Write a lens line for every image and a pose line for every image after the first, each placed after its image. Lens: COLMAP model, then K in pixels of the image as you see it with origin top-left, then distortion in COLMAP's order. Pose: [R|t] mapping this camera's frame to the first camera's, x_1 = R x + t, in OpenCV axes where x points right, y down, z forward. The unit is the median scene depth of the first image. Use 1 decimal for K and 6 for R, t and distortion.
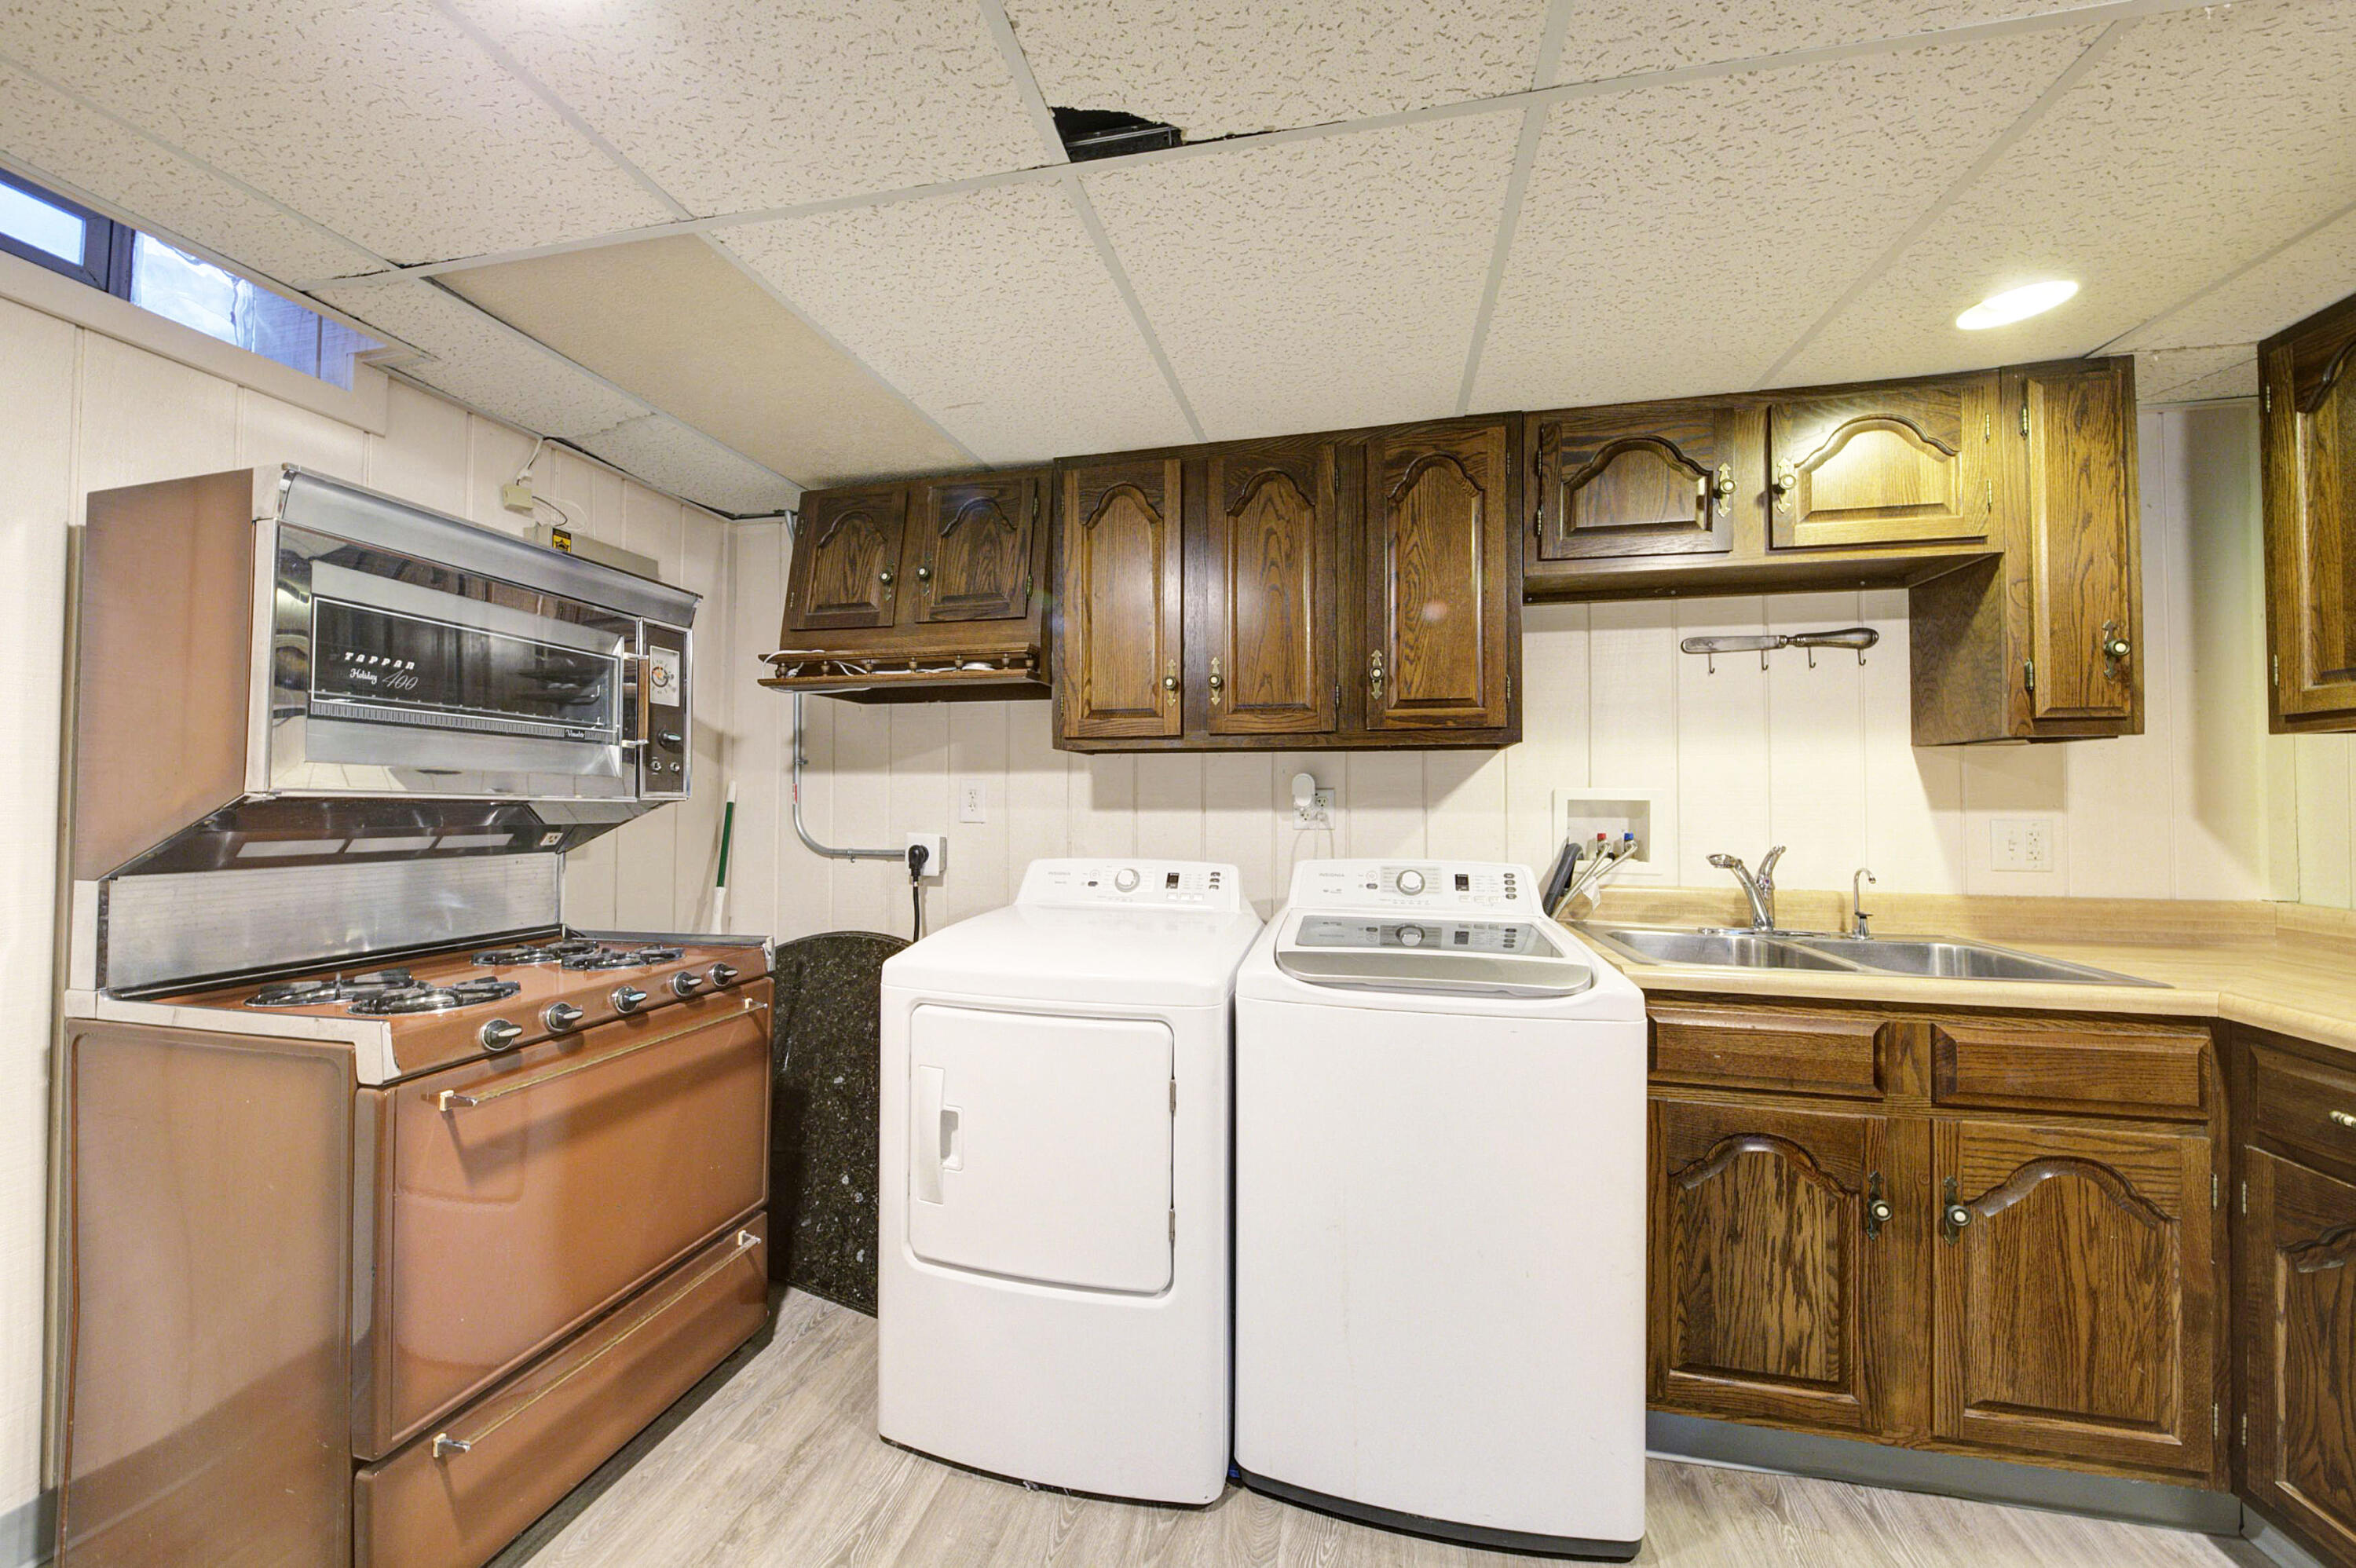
lens RADIAL K [[804.2, 0, 1176.2], [0, 804.2, 787.7], [0, 0, 1]] dist [0.017696, -0.009964]
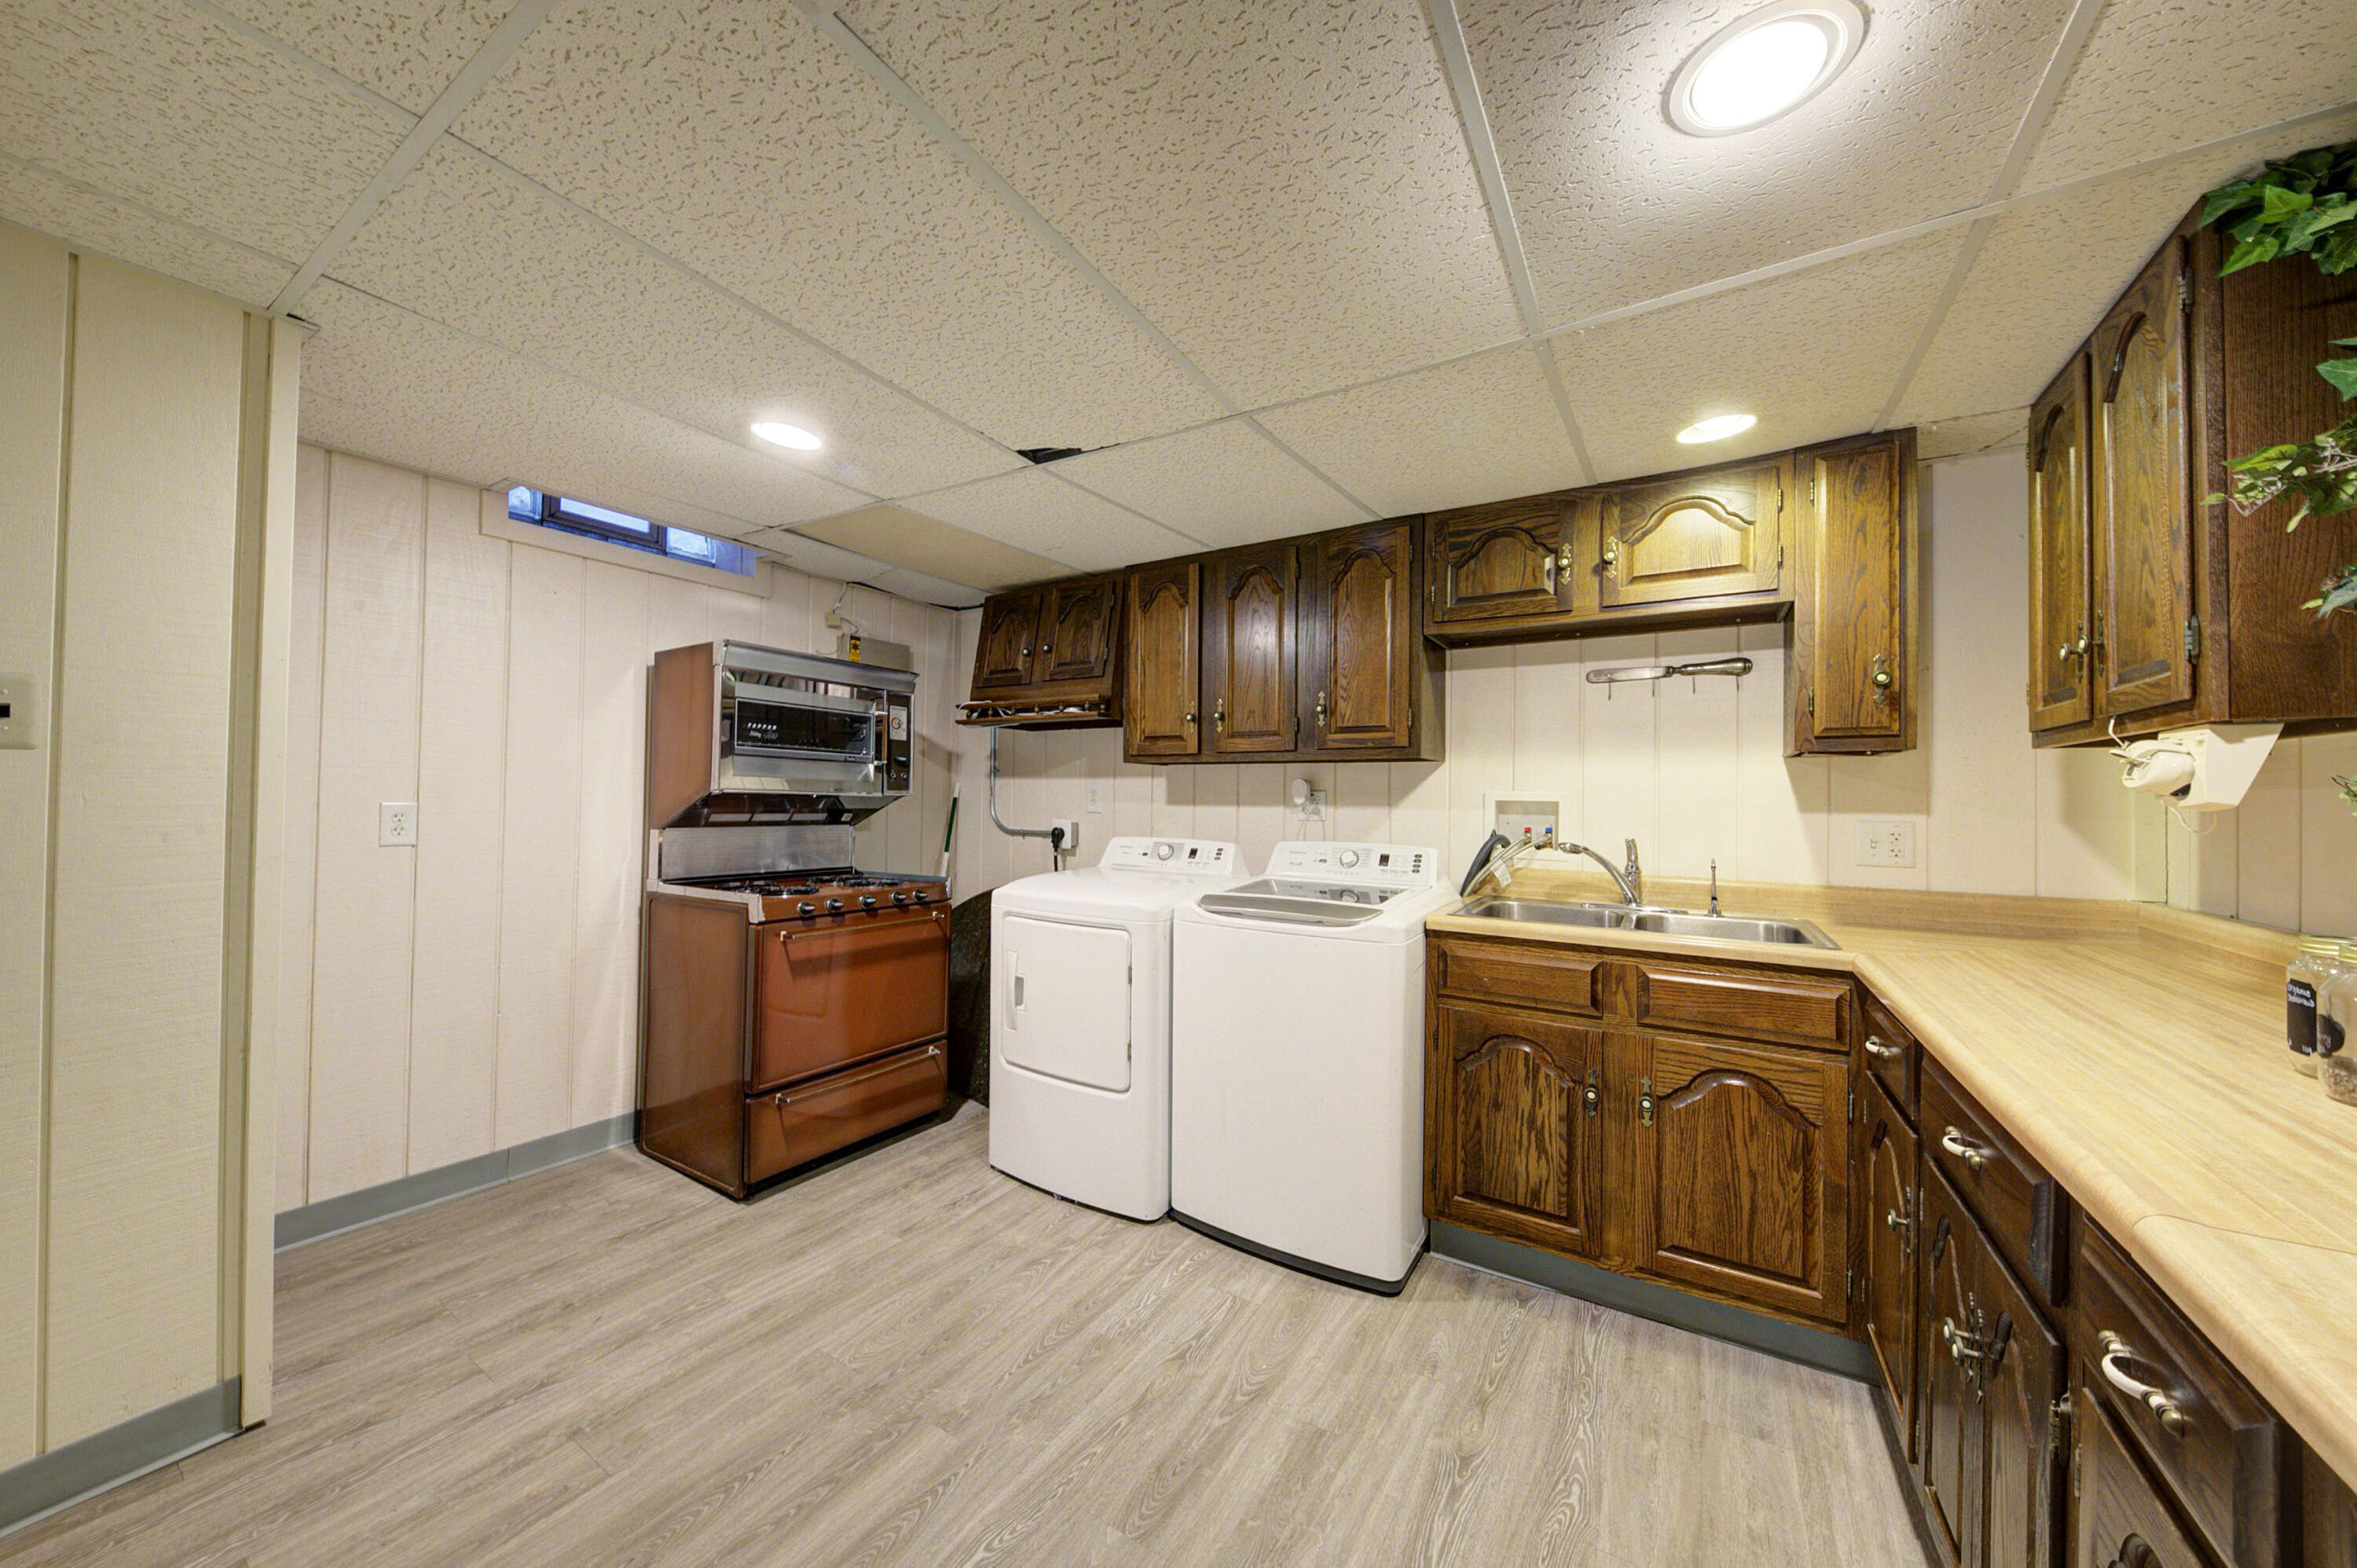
lens RADIAL K [[804.6, 0, 1176.7], [0, 804.6, 787.7], [0, 0, 1]] dist [0.017696, -0.009964]
pose [[0.943170, 0.004415, -0.332281, 0.537108], [-0.003913, 0.999990, 0.002181, -0.007141], [0.332287, -0.000757, 0.943178, -0.453273]]
